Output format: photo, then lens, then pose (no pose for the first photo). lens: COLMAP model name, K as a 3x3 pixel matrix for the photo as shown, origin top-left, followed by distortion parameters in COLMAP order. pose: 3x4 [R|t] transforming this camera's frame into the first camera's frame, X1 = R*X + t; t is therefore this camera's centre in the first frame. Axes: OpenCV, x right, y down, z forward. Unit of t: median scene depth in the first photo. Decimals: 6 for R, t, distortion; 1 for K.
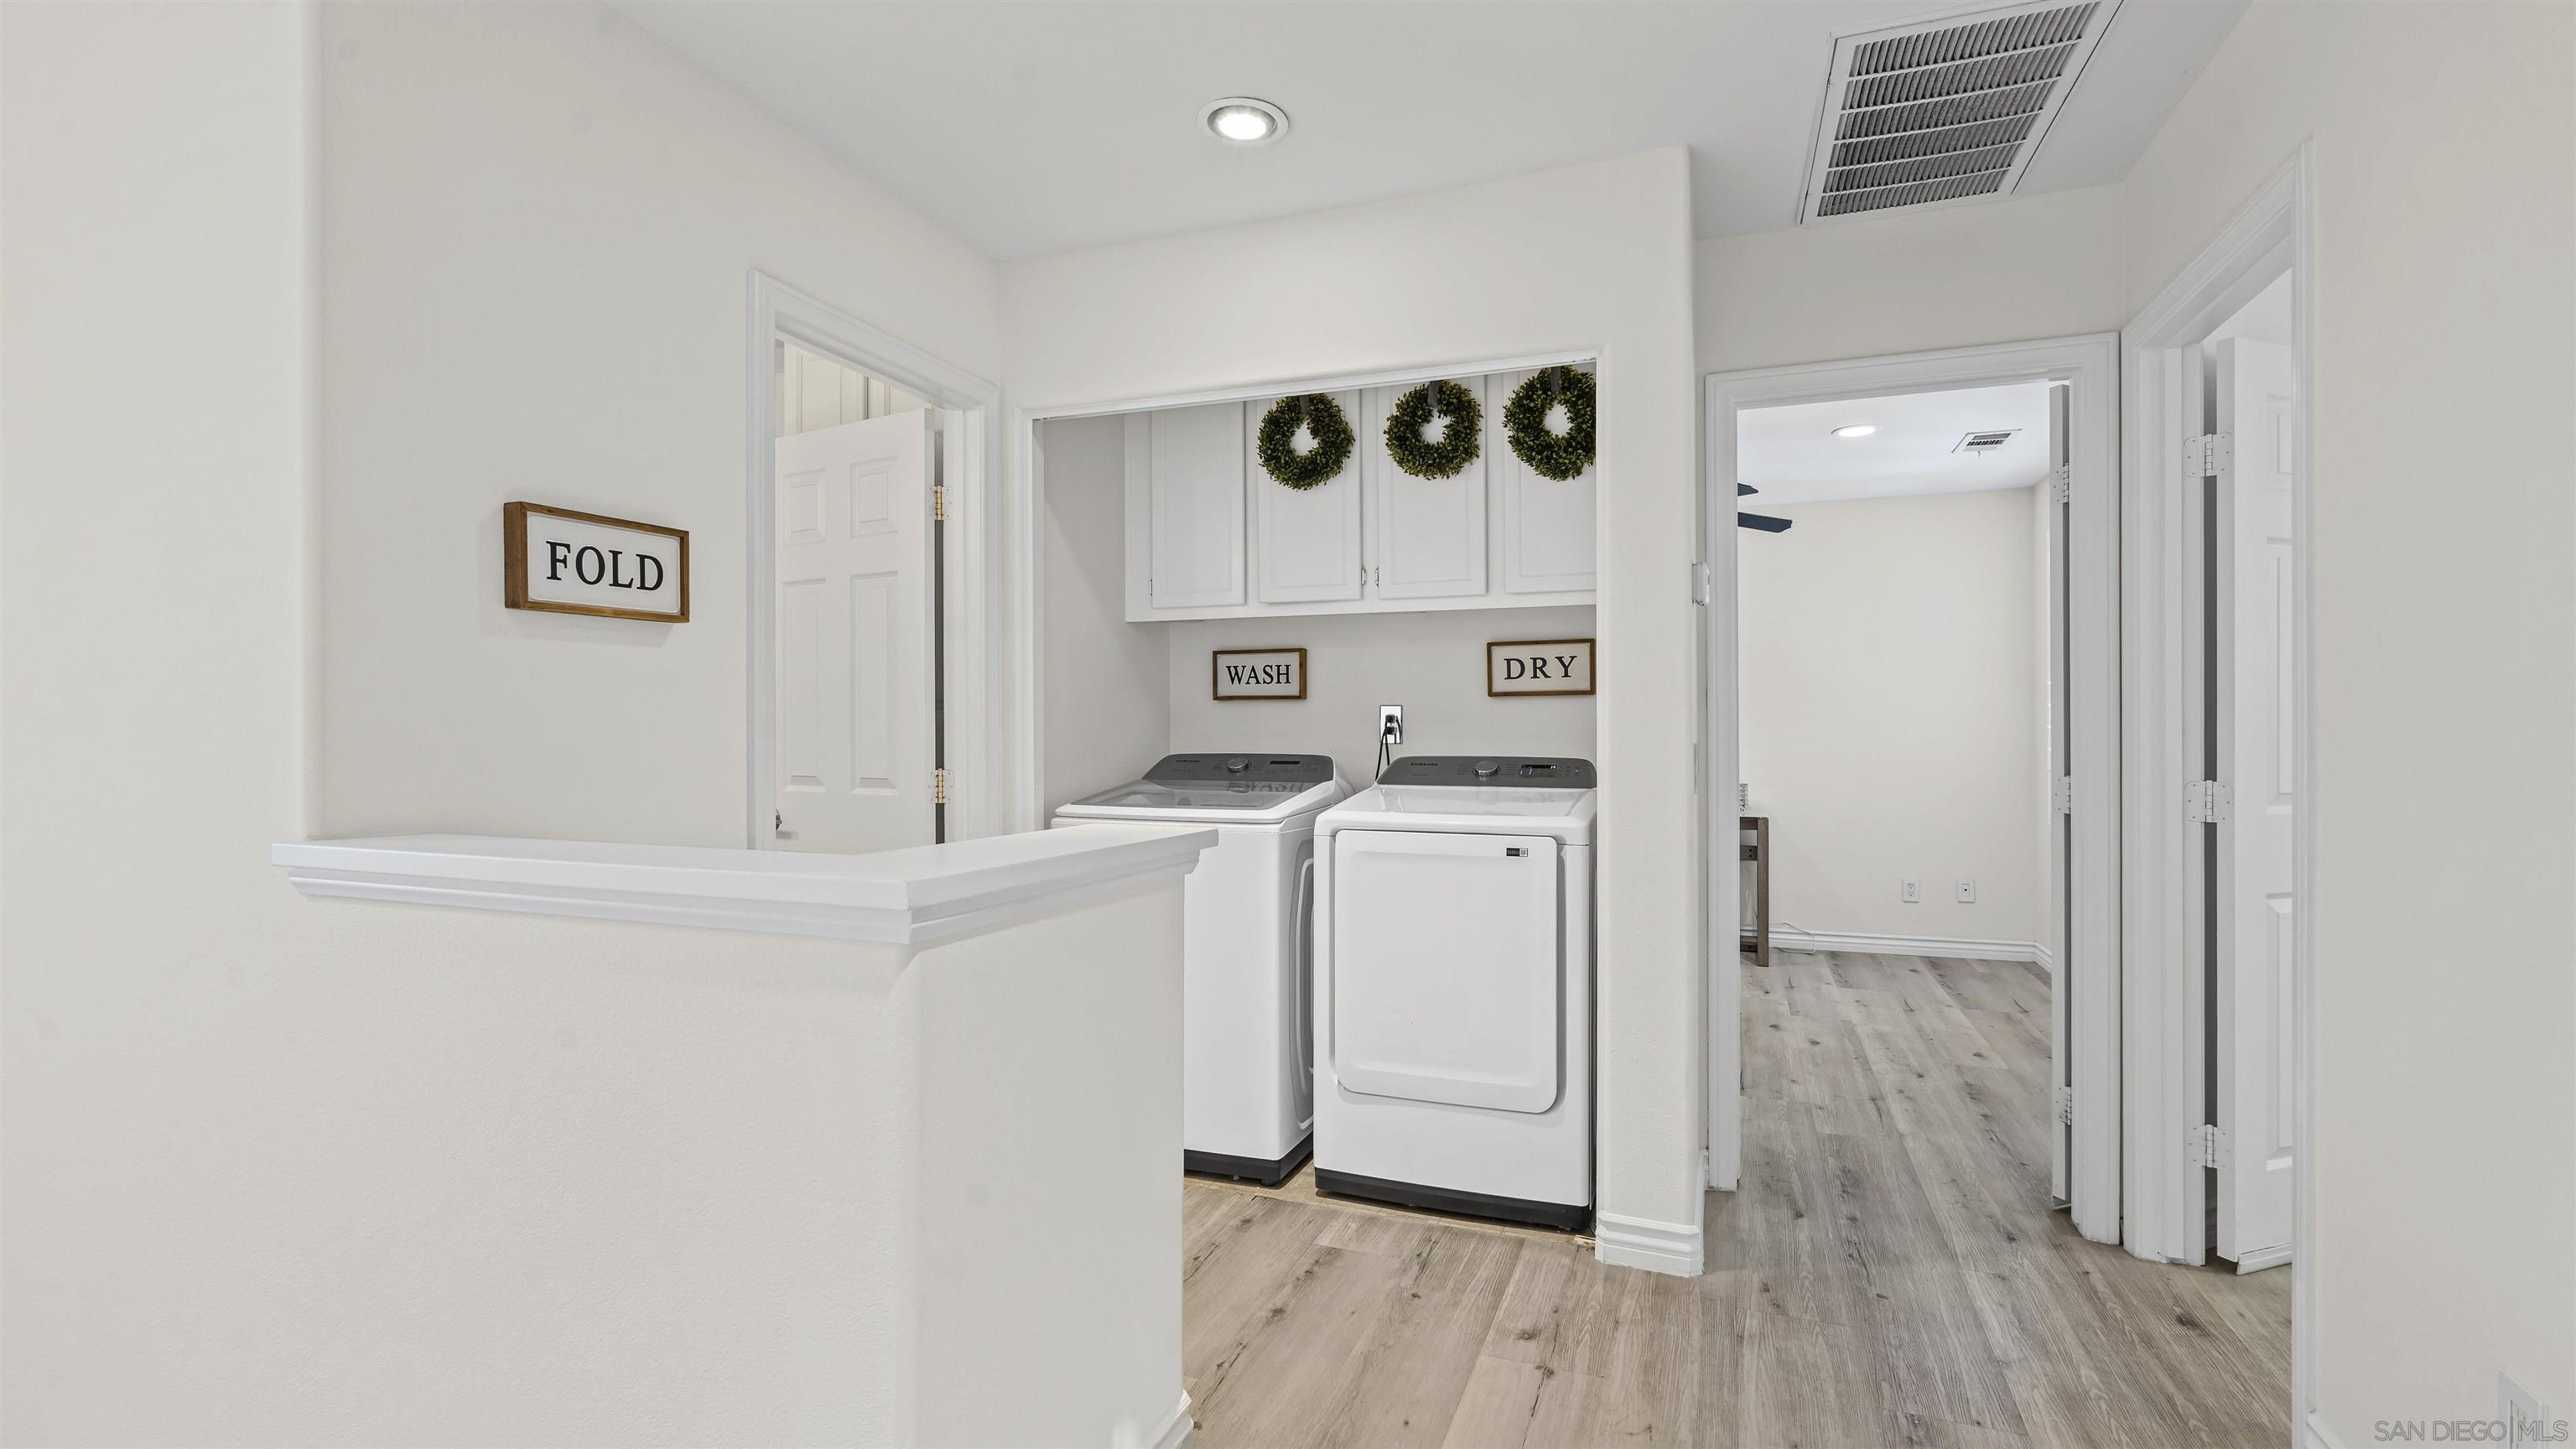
lens RADIAL K [[1217.1, 0, 1305.2], [0, 1217.1, 718.7], [0, 0, 1]] dist [-0.000303, 0.000521]
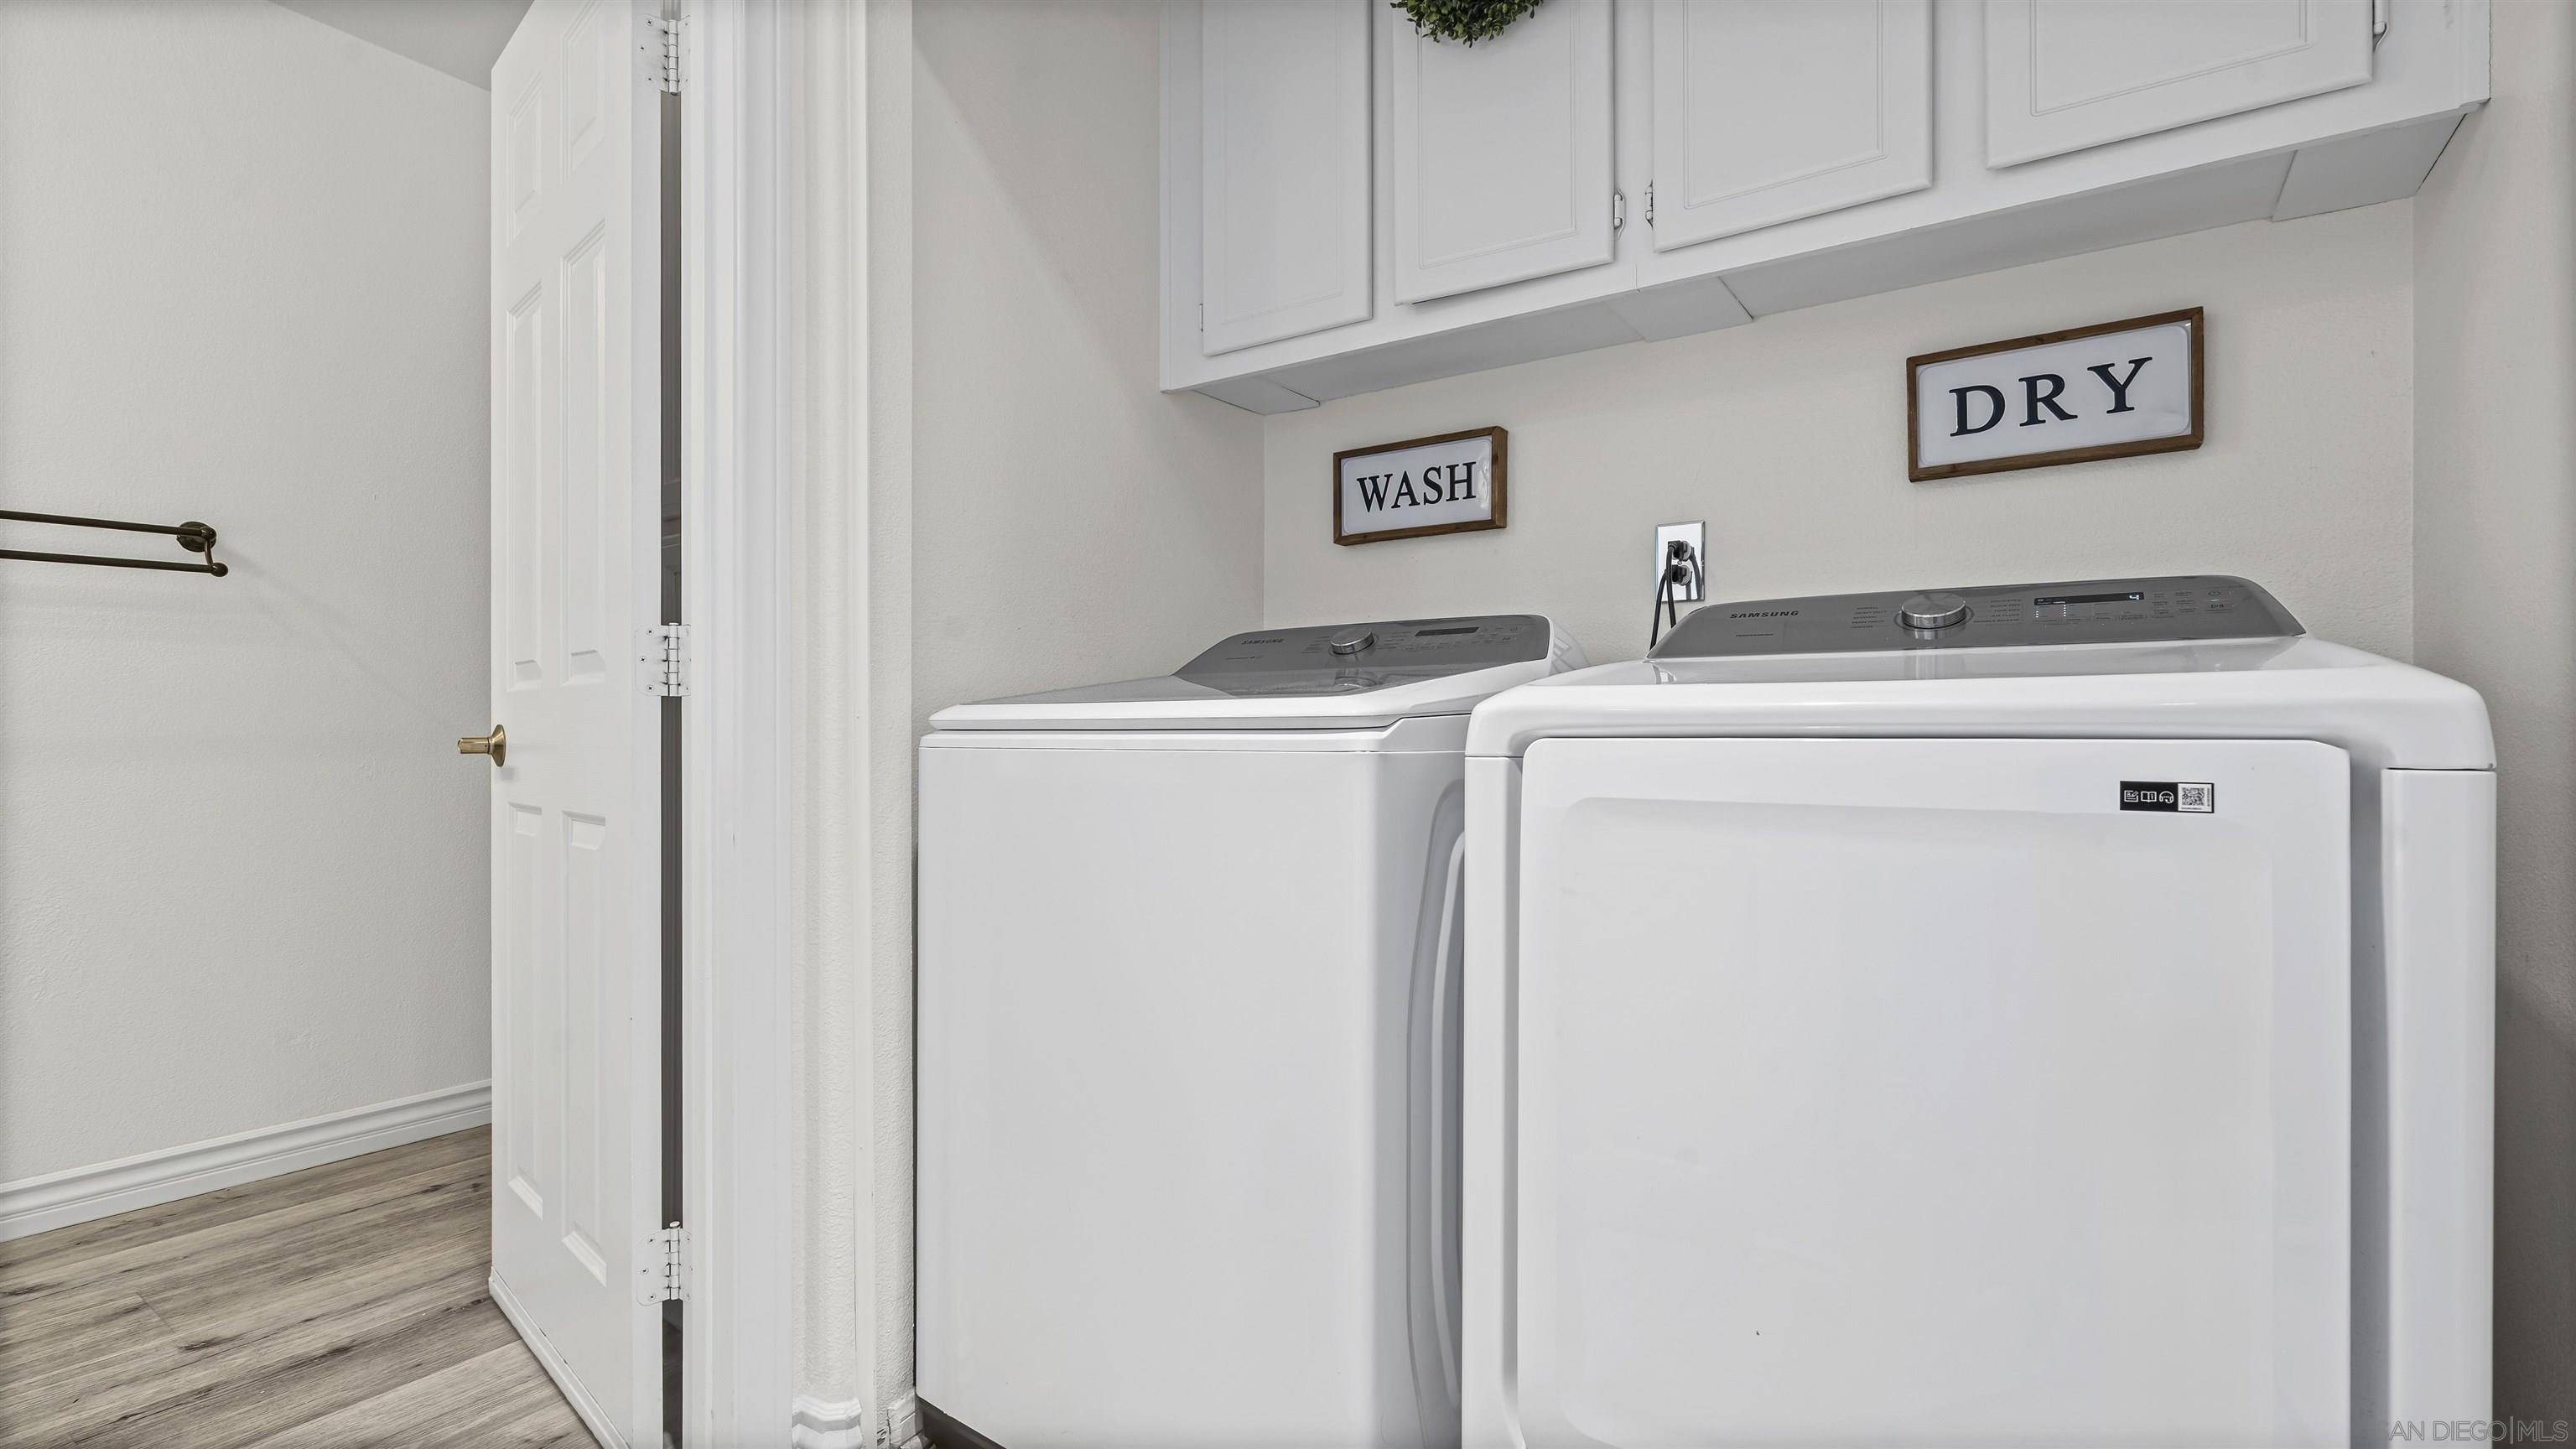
lens RADIAL K [[1192.1, 0, 1287.9], [0, 1192.1, 756.9], [0, 0, 1]] dist [0.000304, 0.000372]
pose [[0.971423, 0.000496, -0.237356, 0.033155], [0.007210, 0.999475, 0.031598, 0.068782], [0.237247, -0.032406, 0.970909, 0.522771]]
